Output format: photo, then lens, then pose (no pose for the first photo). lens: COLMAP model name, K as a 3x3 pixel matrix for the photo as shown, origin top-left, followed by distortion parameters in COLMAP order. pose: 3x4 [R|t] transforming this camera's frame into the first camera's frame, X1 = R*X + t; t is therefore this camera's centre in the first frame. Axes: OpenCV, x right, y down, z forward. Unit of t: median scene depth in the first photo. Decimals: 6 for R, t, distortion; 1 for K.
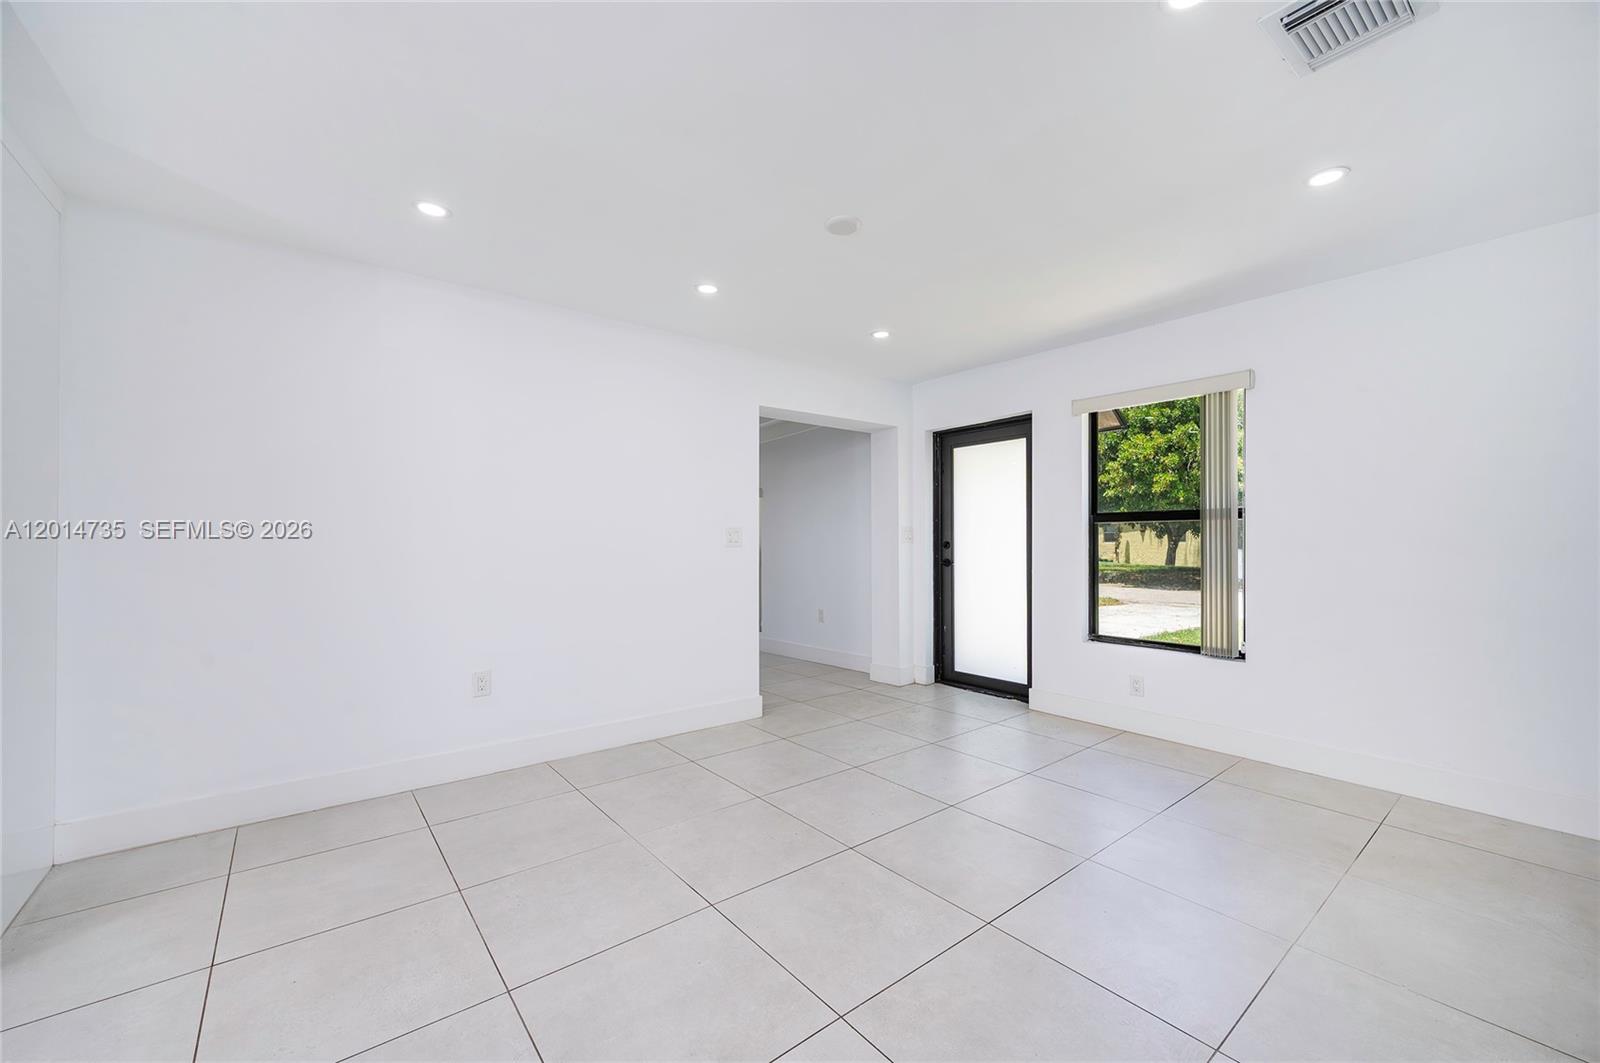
lens RADIAL K [[634.0, 0, 801.7], [0, 634.0, 535.9], [0, 0, 1]] dist [0.001579, -0.000552]
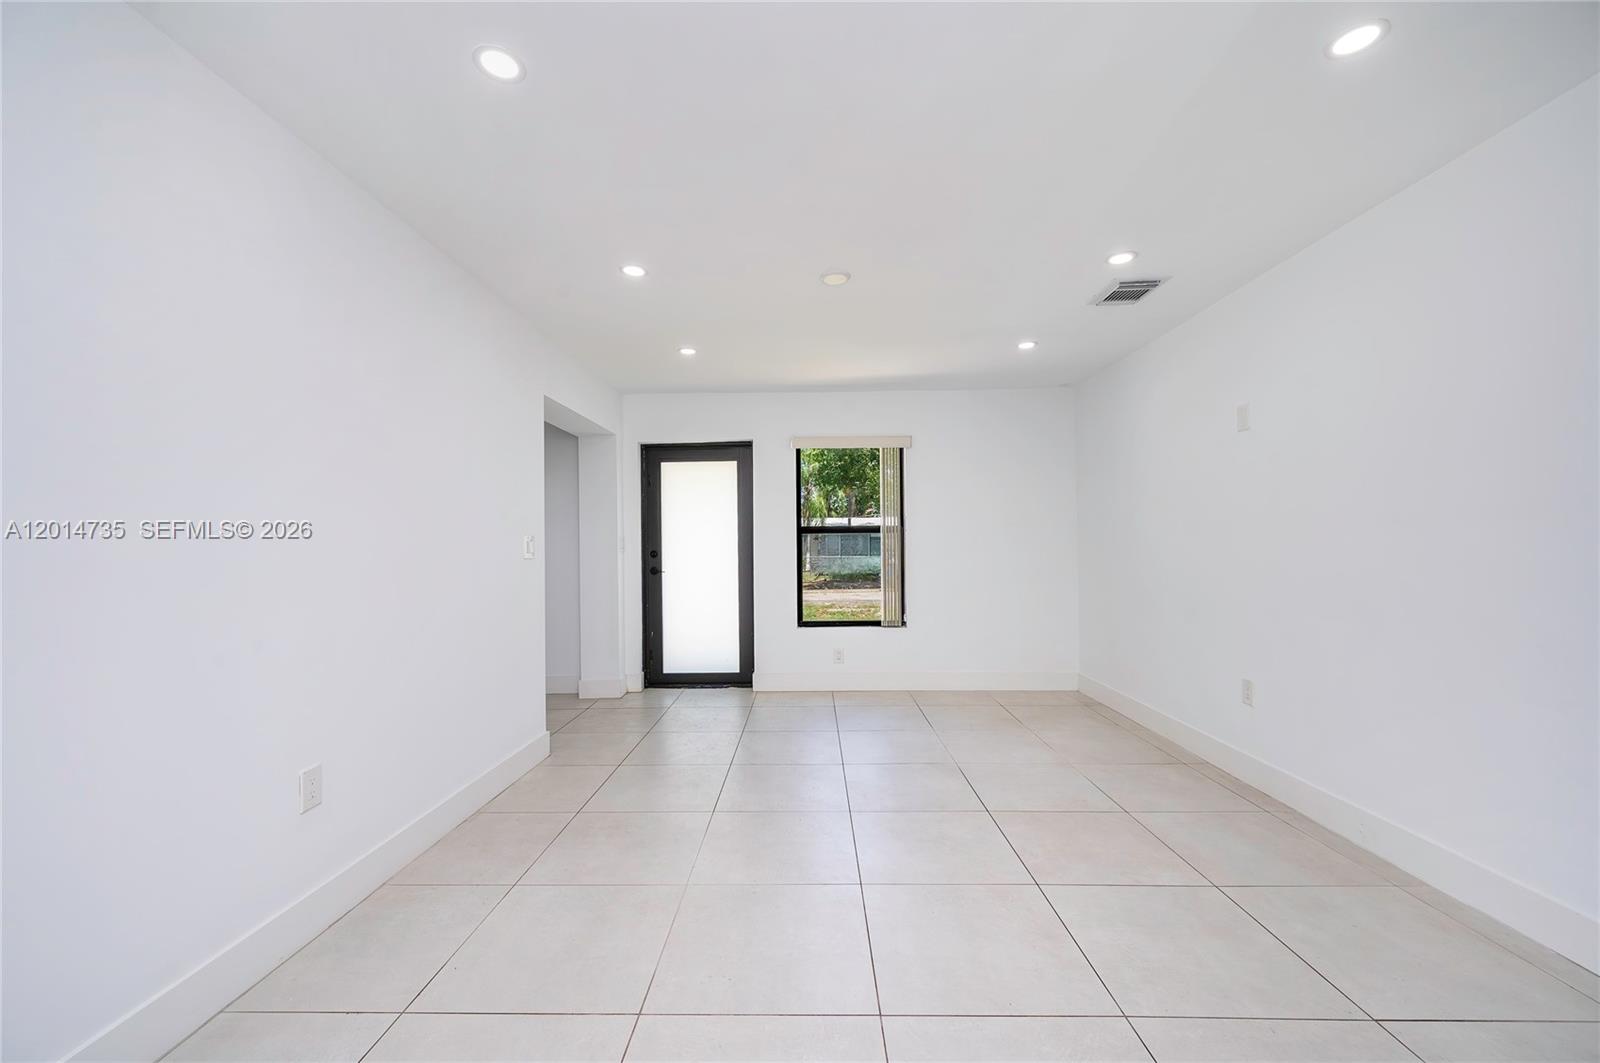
lens RADIAL K [[634.0, 0, 797.3], [0, 634.0, 540.3], [0, 0, 1]] dist [0.001579, -0.000552]
pose [[0.653131, -0.003386, 0.757237, -0.423356], [0.007497, 0.999970, -0.001994, -0.004842], [-0.757208, 0.006979, 0.653137, 0.147572]]
